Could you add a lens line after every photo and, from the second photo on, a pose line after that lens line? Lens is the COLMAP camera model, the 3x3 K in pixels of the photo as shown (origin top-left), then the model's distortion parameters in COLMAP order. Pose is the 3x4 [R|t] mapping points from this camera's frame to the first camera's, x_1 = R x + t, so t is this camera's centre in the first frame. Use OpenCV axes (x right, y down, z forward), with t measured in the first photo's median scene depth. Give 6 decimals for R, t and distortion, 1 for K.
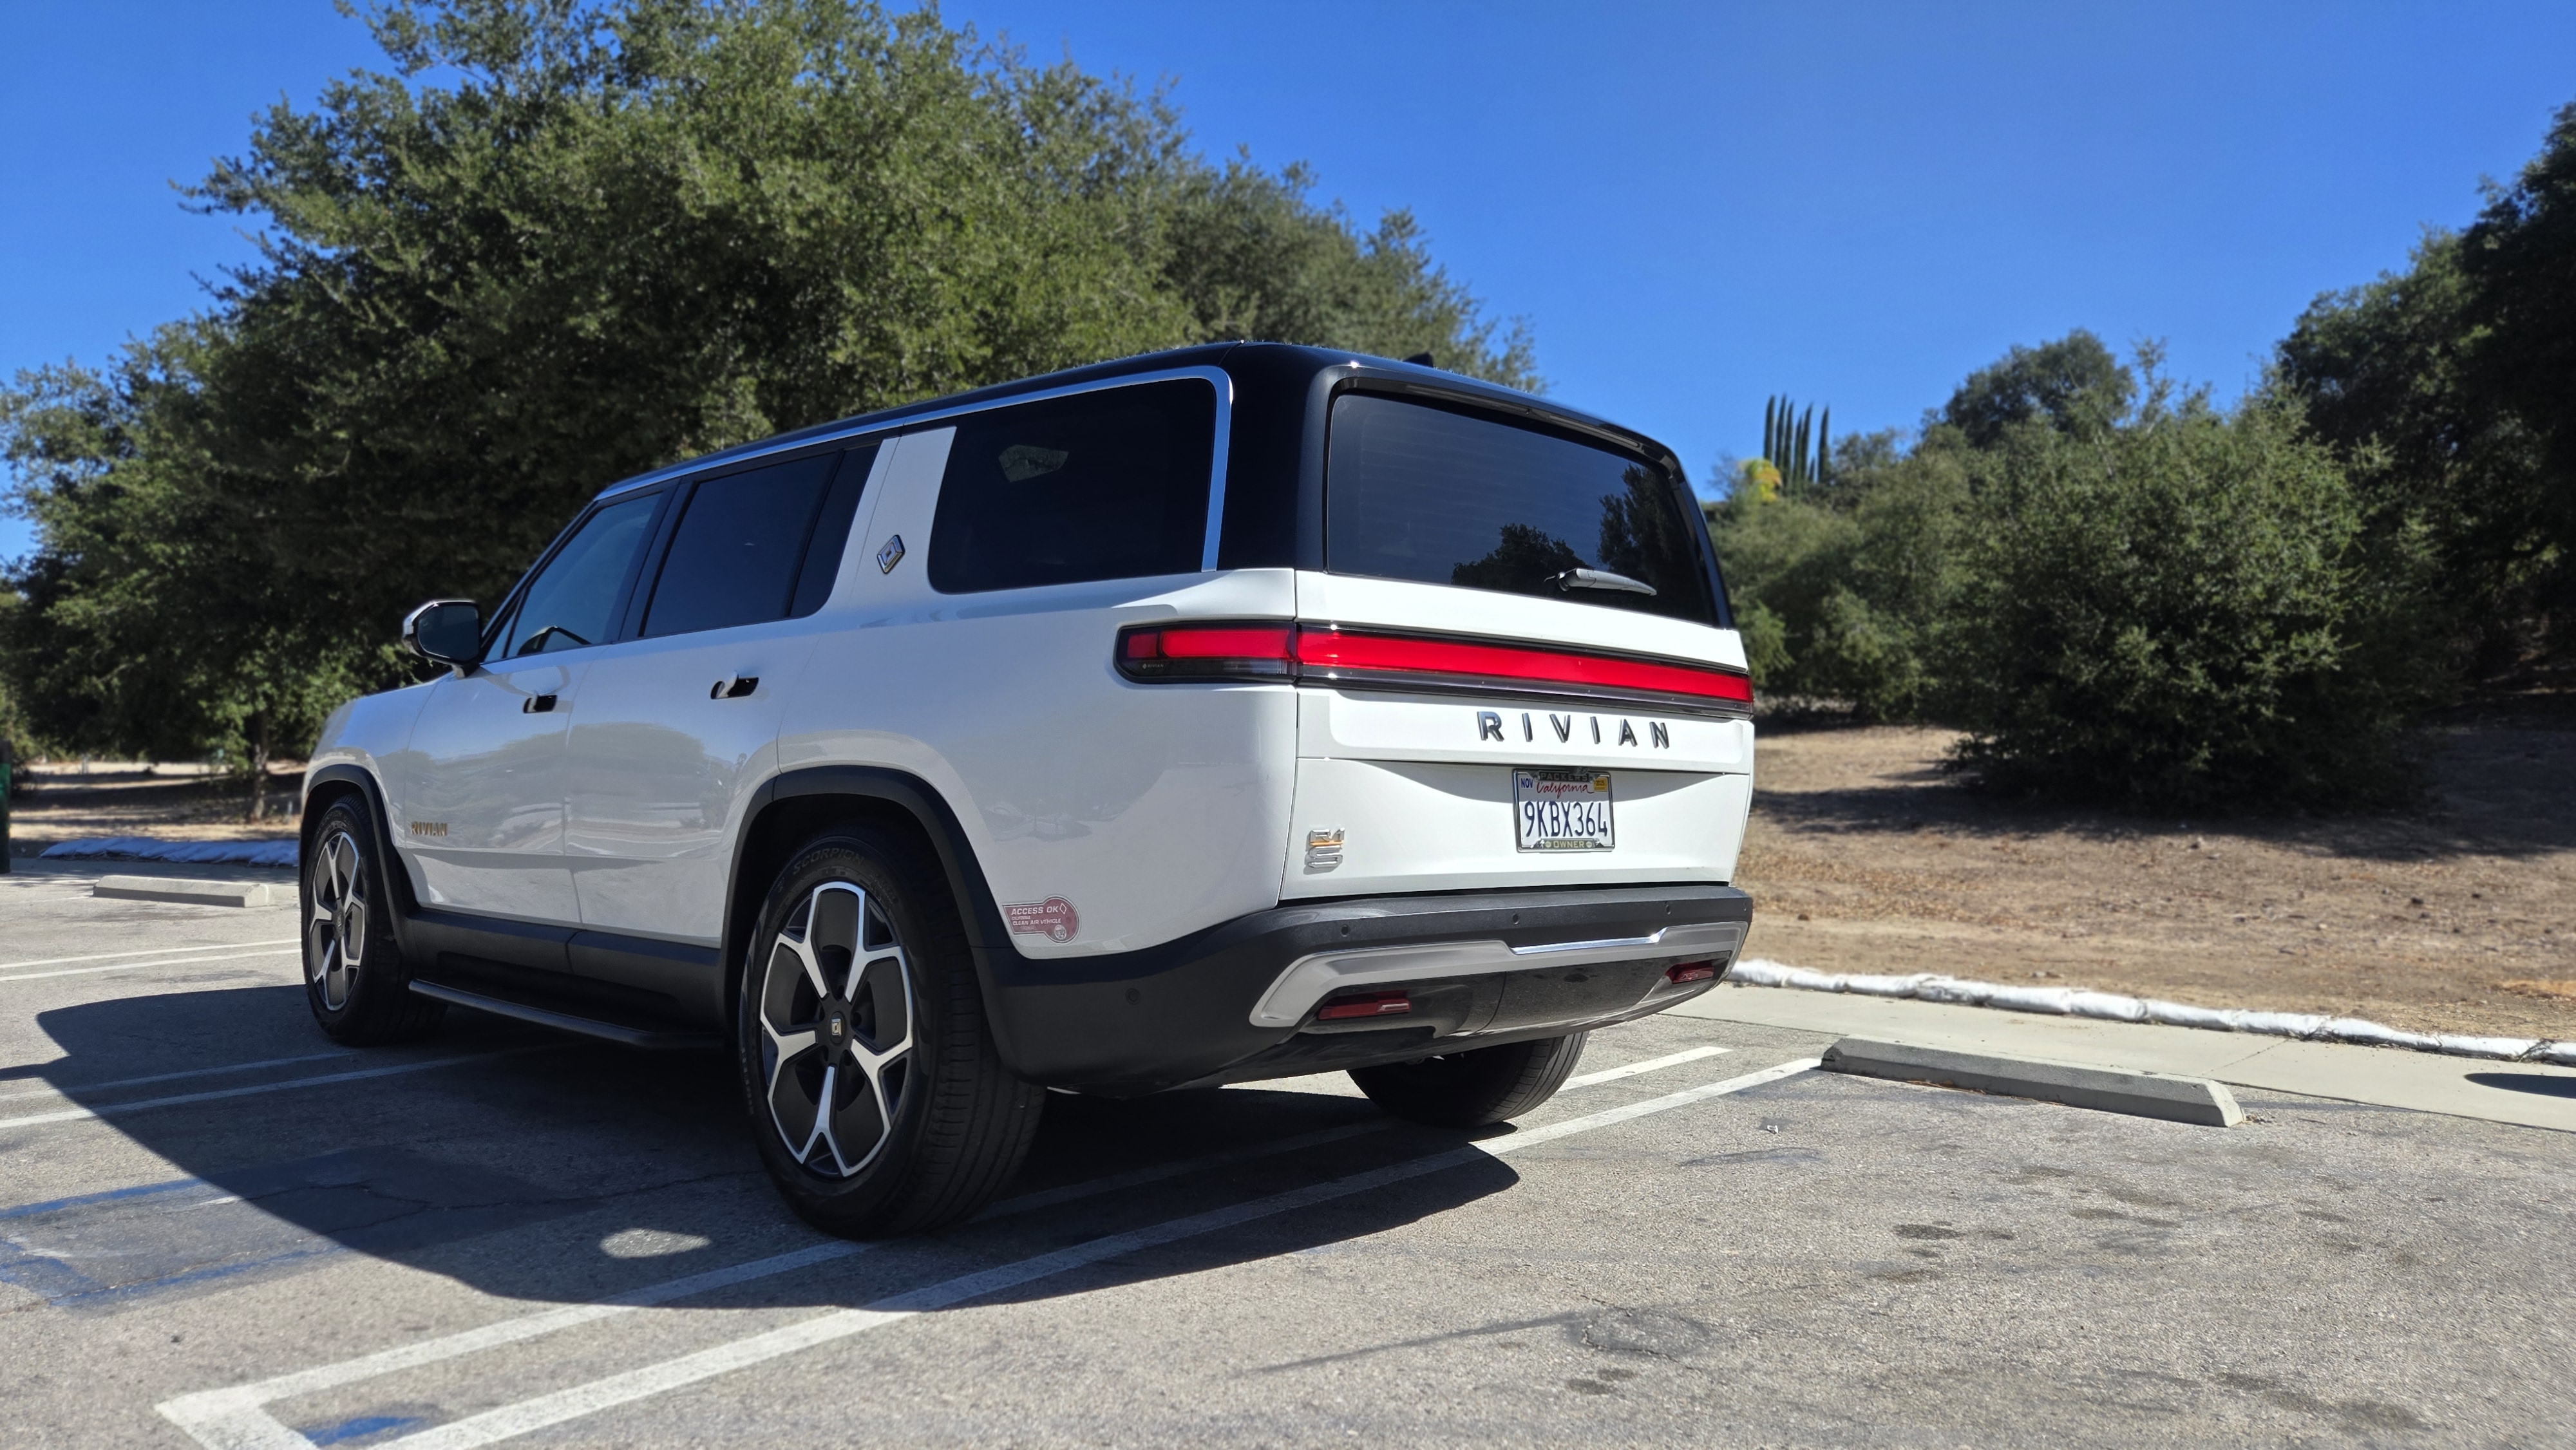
lens RADIAL K [[1759.0, 0, 1286.4], [0, 1759.0, 732.8], [0, 0, 1]] dist [0.044999, -0.028932]
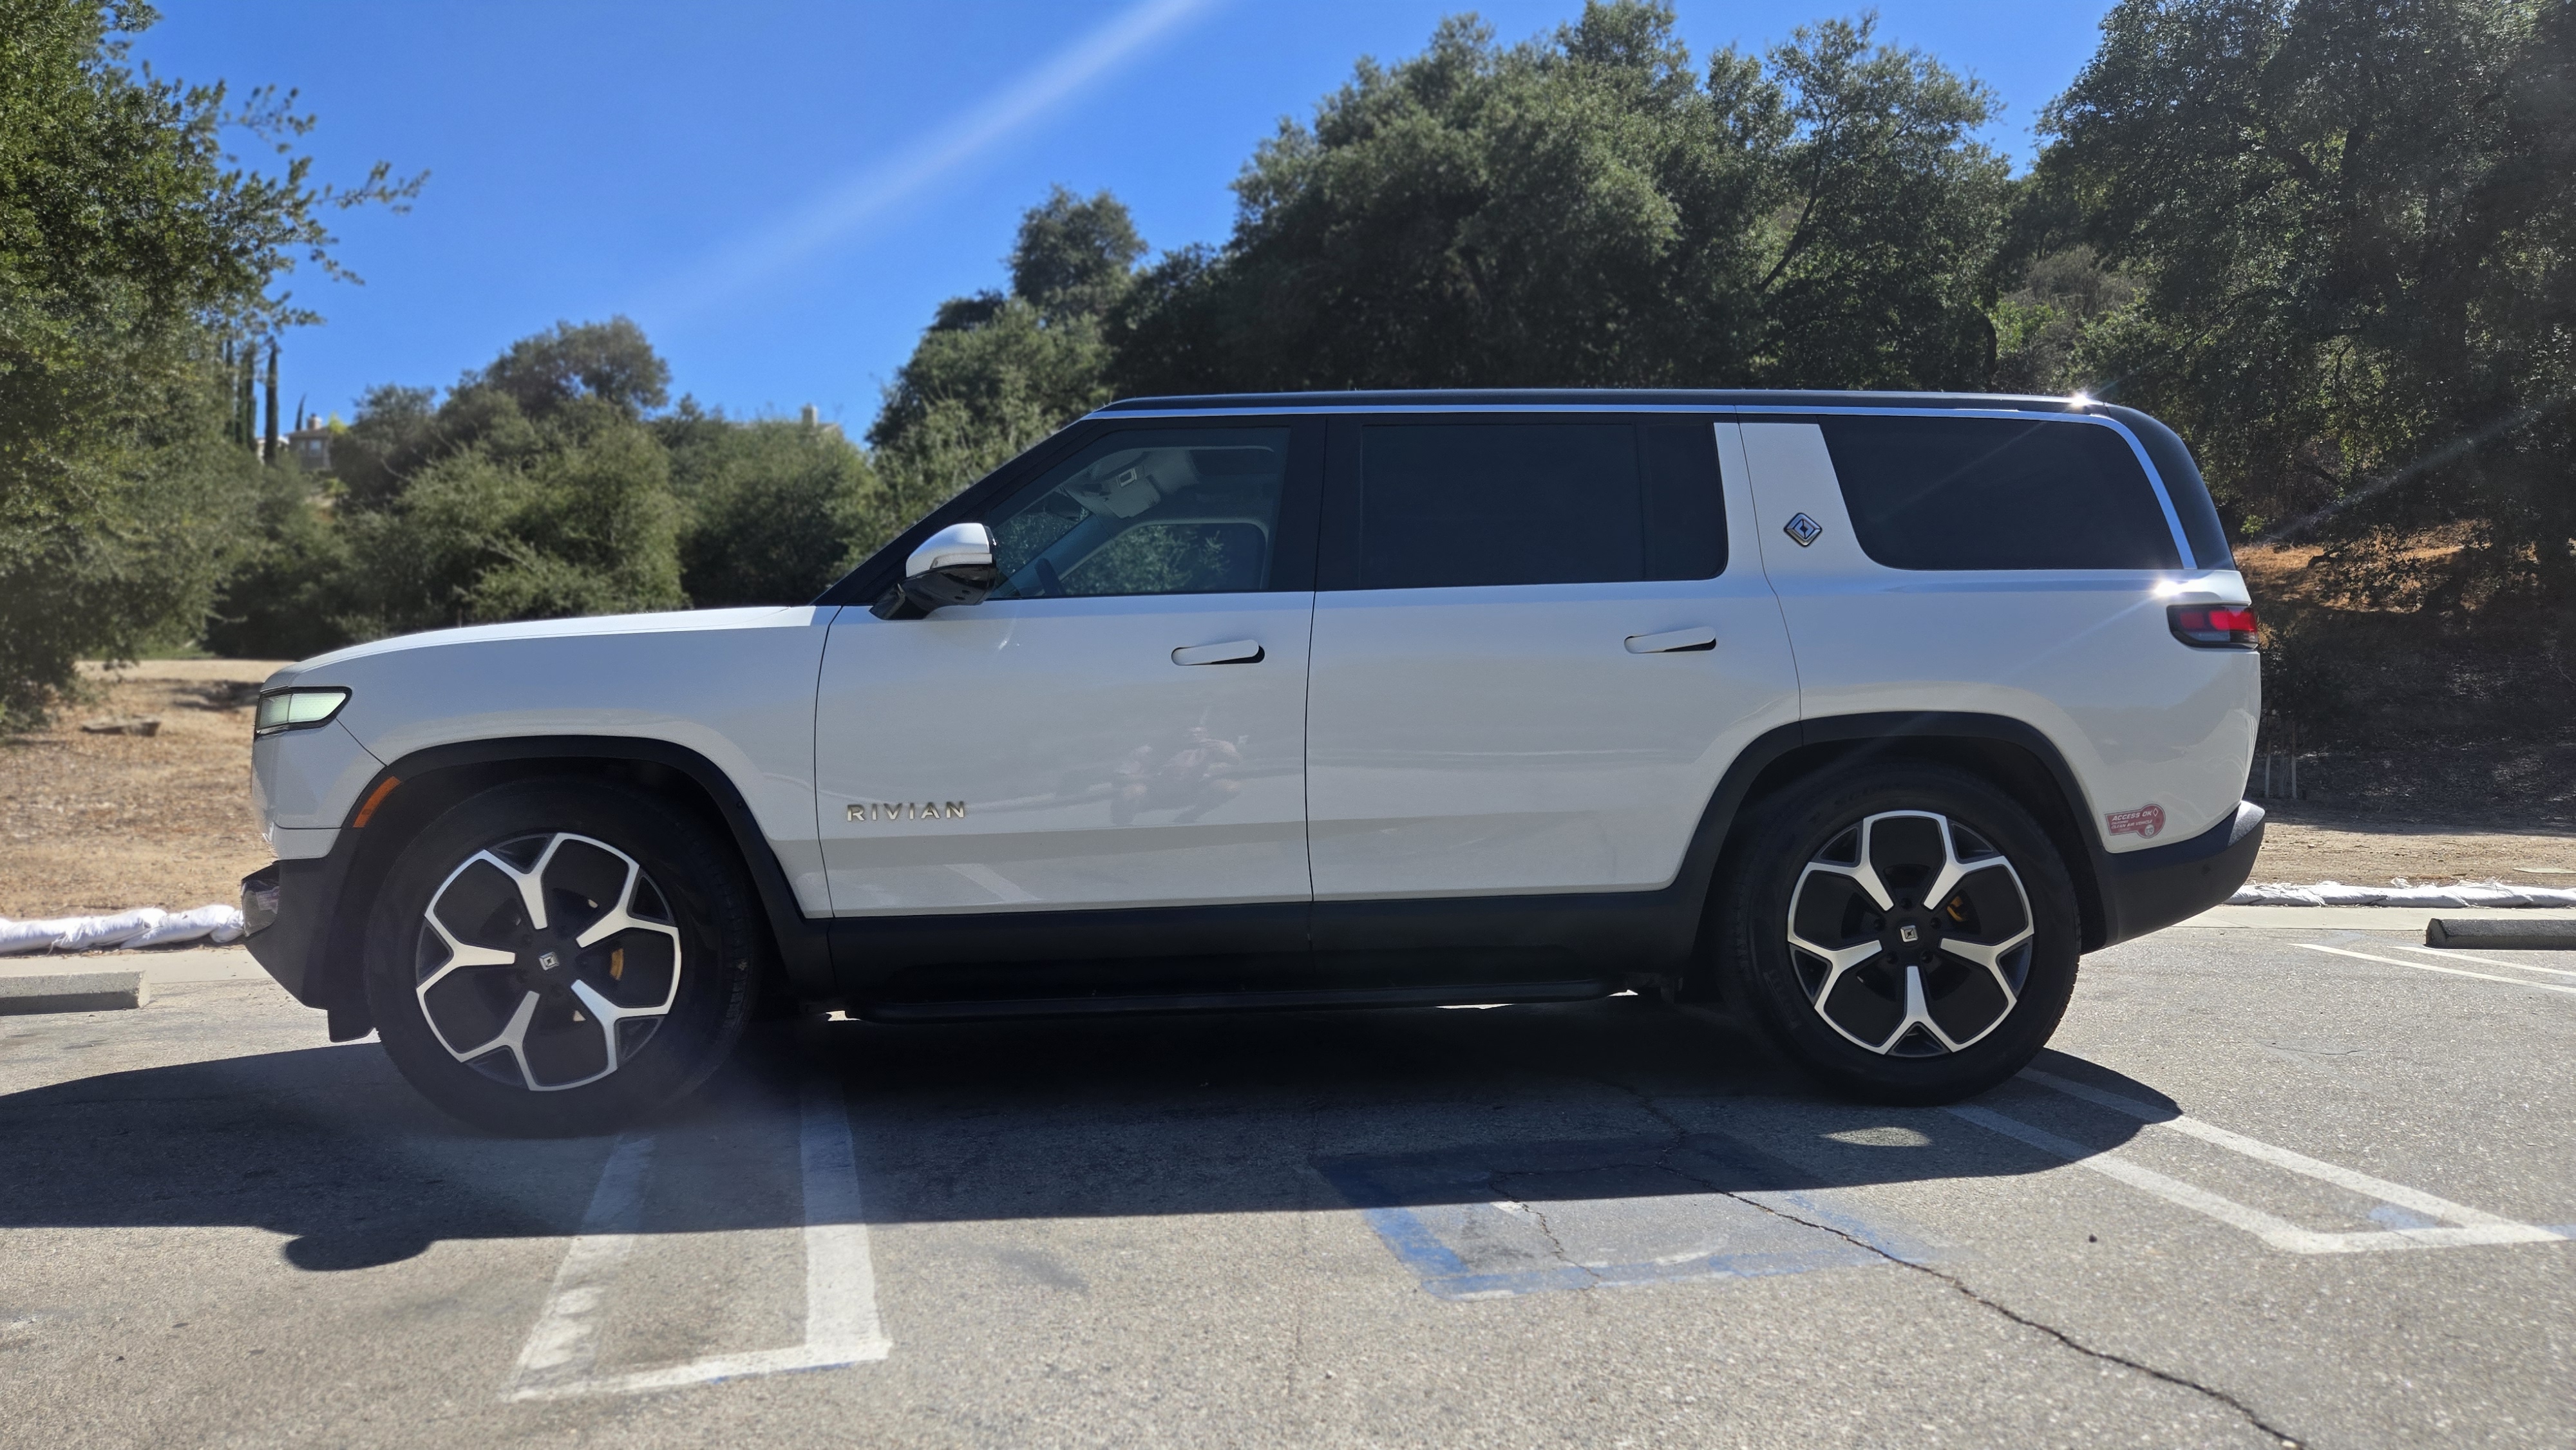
lens RADIAL K [[1759.0, 0, 1288.3], [0, 1759.0, 711.5], [0, 0, 1]] dist [0.044999, -0.028932]
pose [[0.645555, -0.003977, 0.763704, -1.361254], [0.002240, 0.999992, 0.003315, 0.013070], [-0.763711, -0.000430, 0.645558, 0.528957]]
